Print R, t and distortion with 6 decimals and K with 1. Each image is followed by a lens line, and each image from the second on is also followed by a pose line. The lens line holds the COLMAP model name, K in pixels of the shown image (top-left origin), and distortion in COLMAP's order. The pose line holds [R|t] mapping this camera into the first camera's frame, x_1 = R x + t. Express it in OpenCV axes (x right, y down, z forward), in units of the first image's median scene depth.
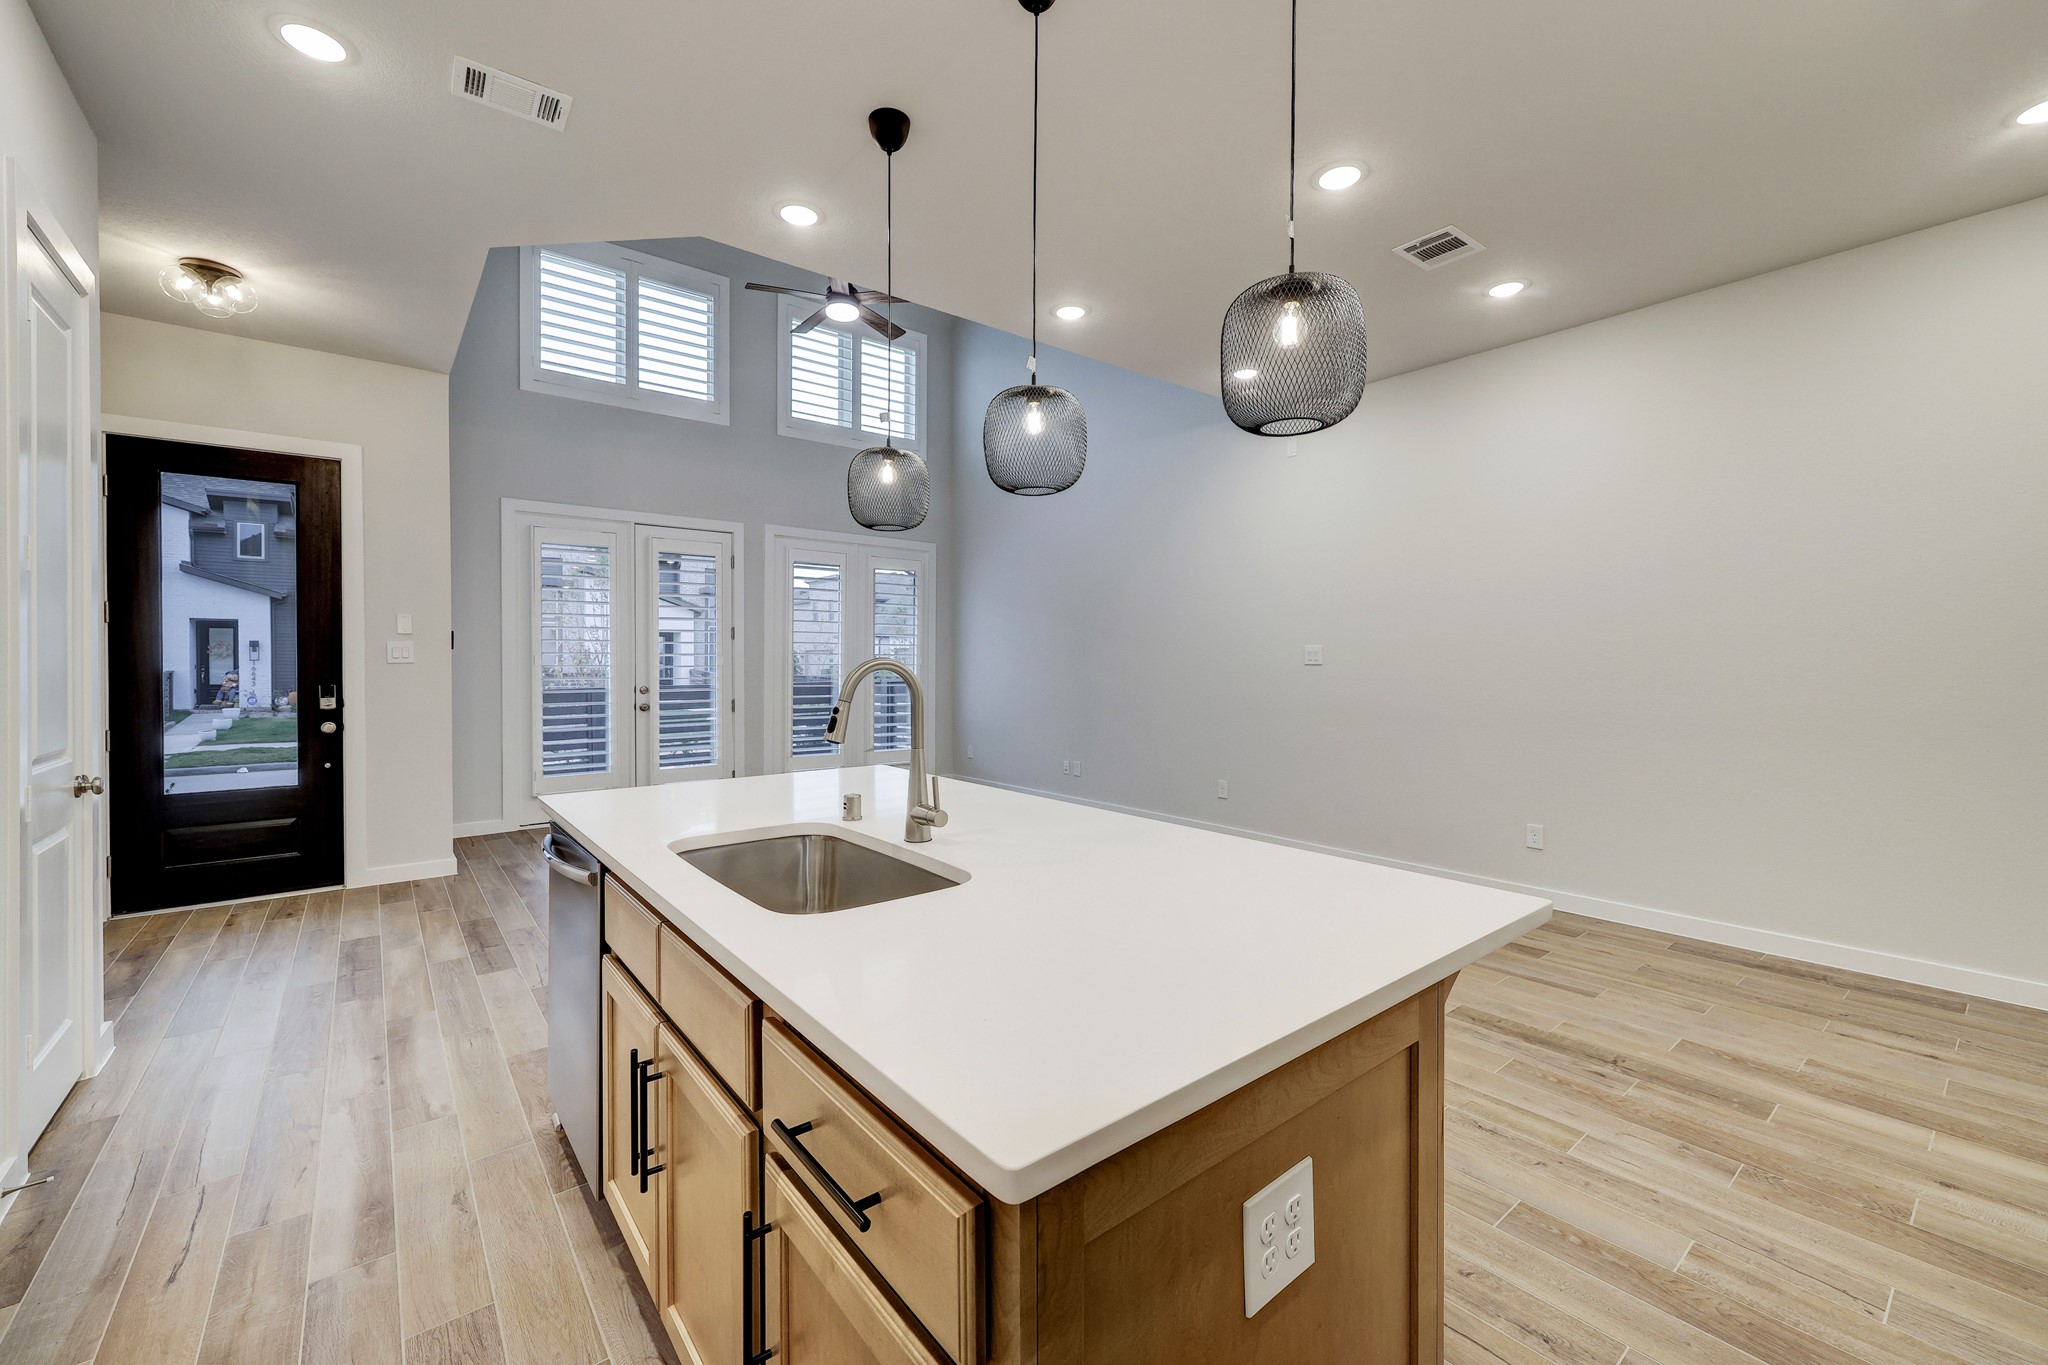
lens RADIAL K [[841.0, 0, 1016.4], [0, 841.0, 673.8], [0, 0, 1]] dist [-0.000268, -0.000131]
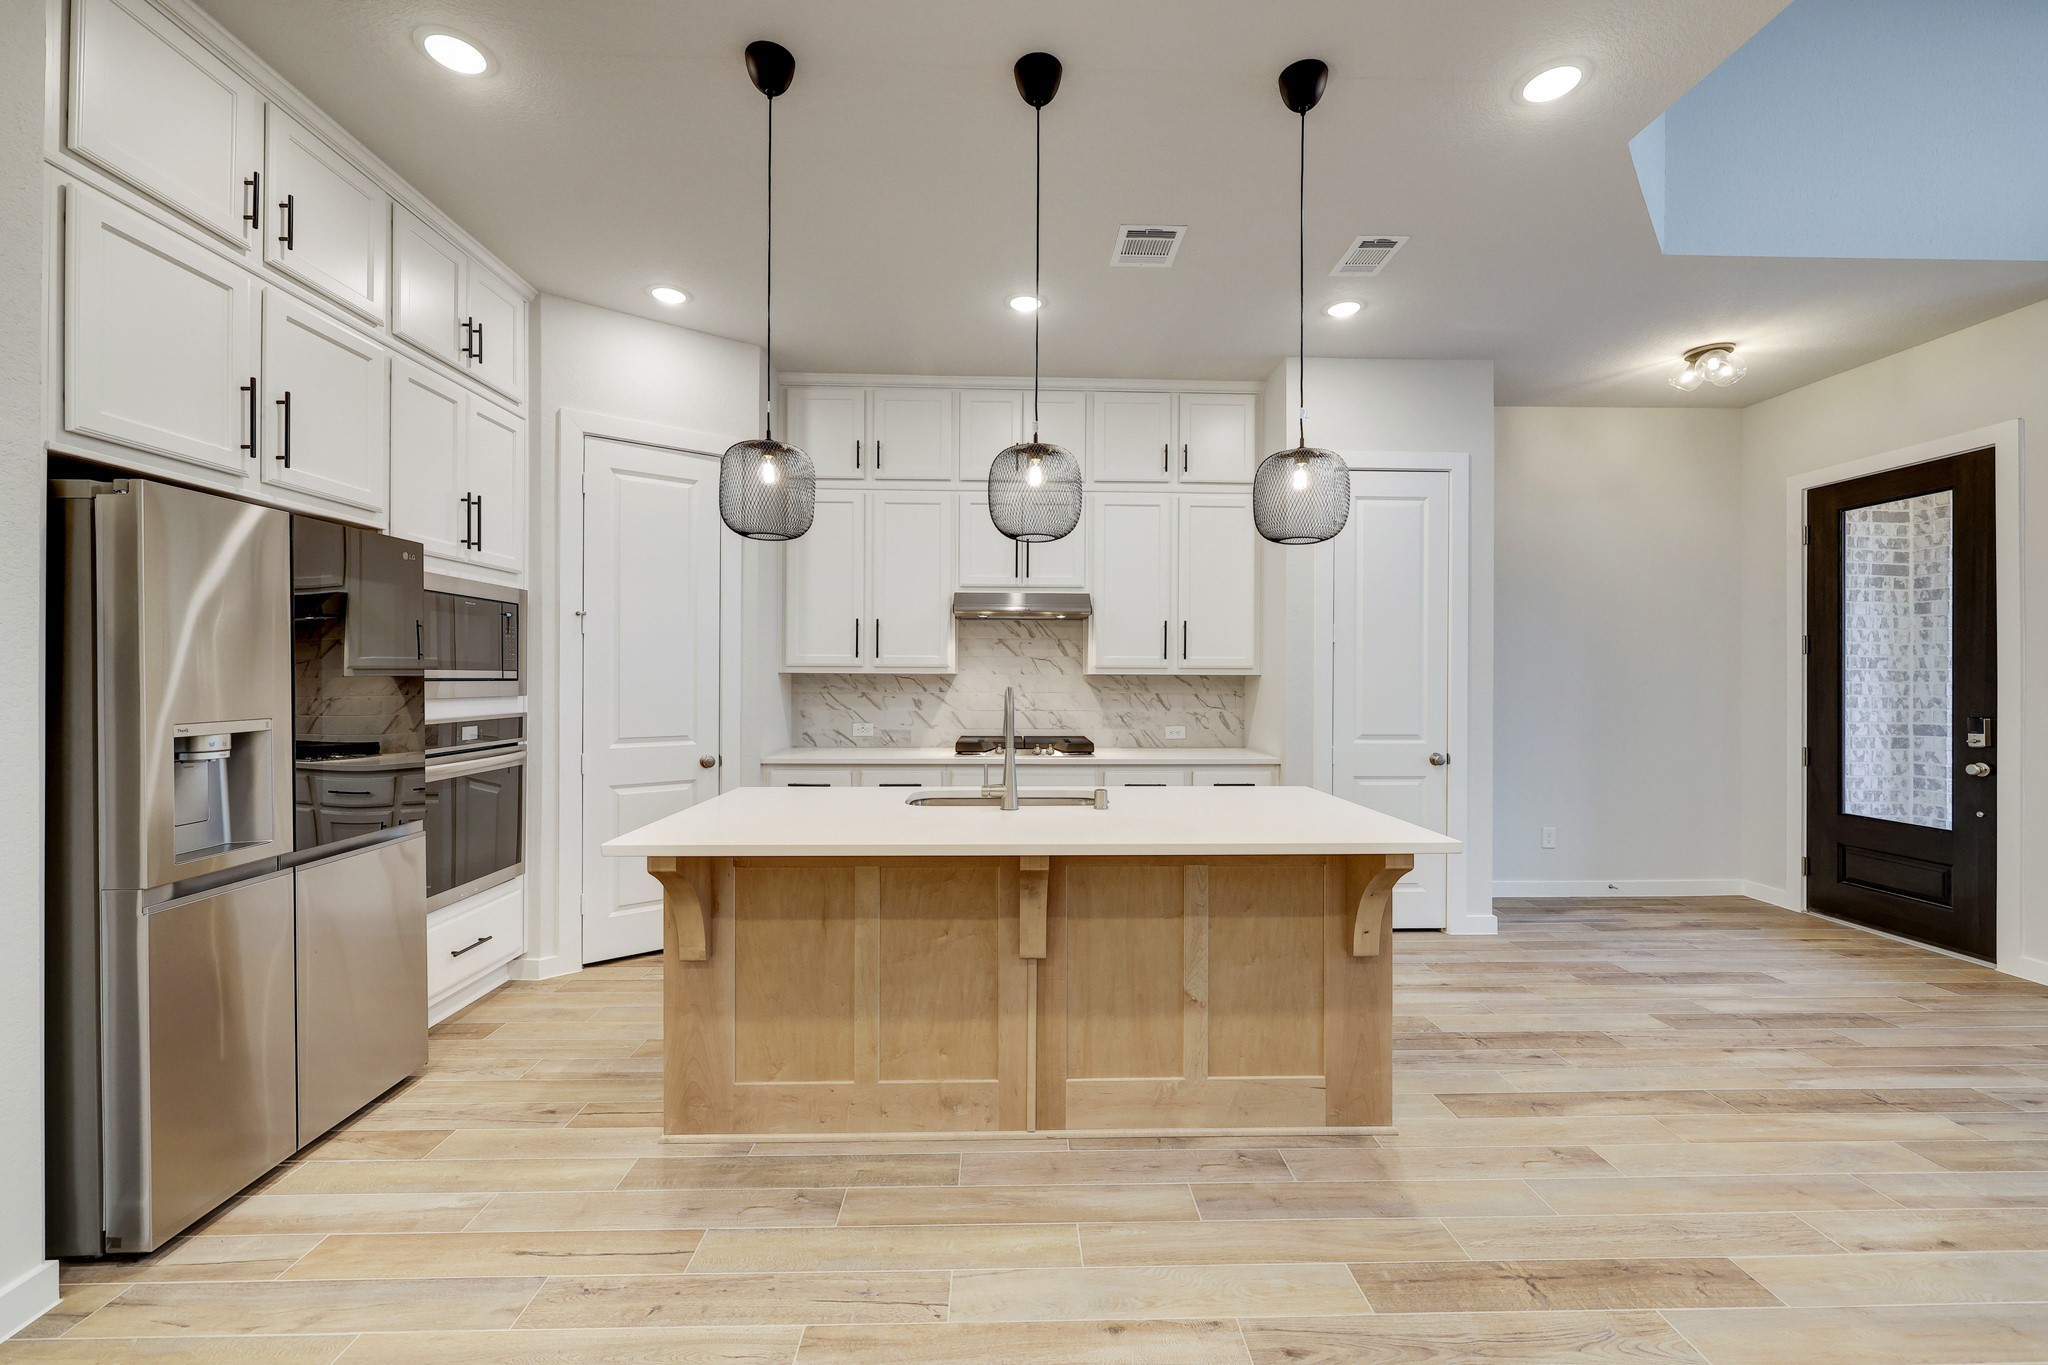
lens RADIAL K [[822.8, 0, 1033.4], [0, 822.8, 679.2], [0, 0, 1]] dist [-0.000766, -0.000139]
pose [[-0.605625, 0.000796, -0.795749, 0.482270], [-0.015998, 0.999785, 0.013176, -0.024954], [0.795589, 0.020710, -0.605483, 0.897297]]
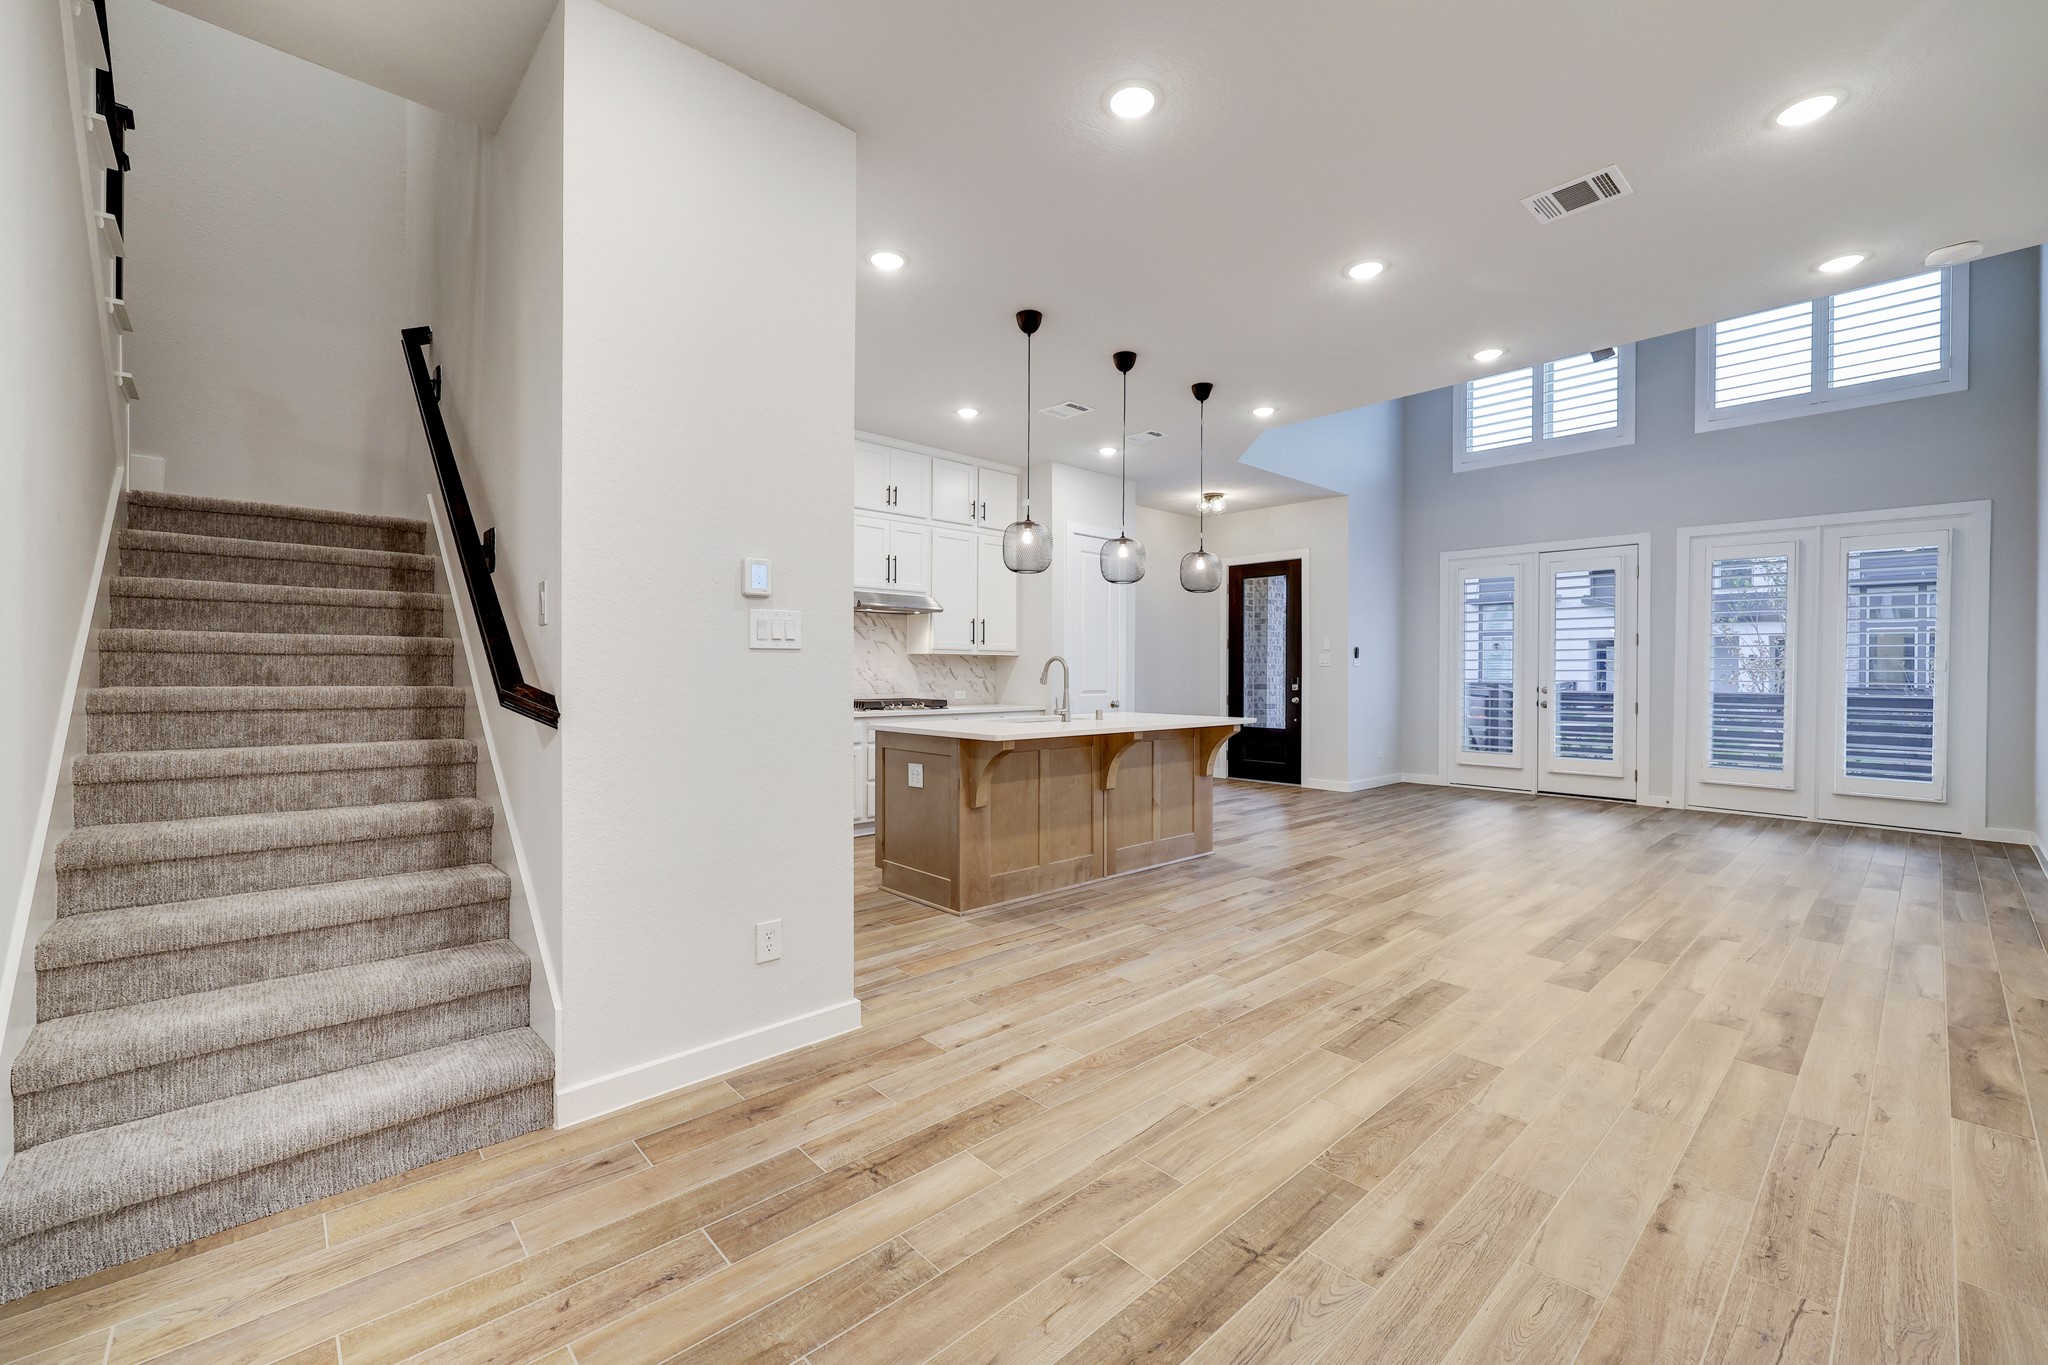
lens RADIAL K [[841.0, 0, 1016.4], [0, 841.0, 673.8], [0, 0, 1]] dist [-0.000268, -0.000131]
pose [[0.057545, 0.004009, -0.998335, 1.249285], [-0.021344, 0.999768, 0.002784, 0.015740], [0.998115, 0.021149, 0.057617, 0.315199]]
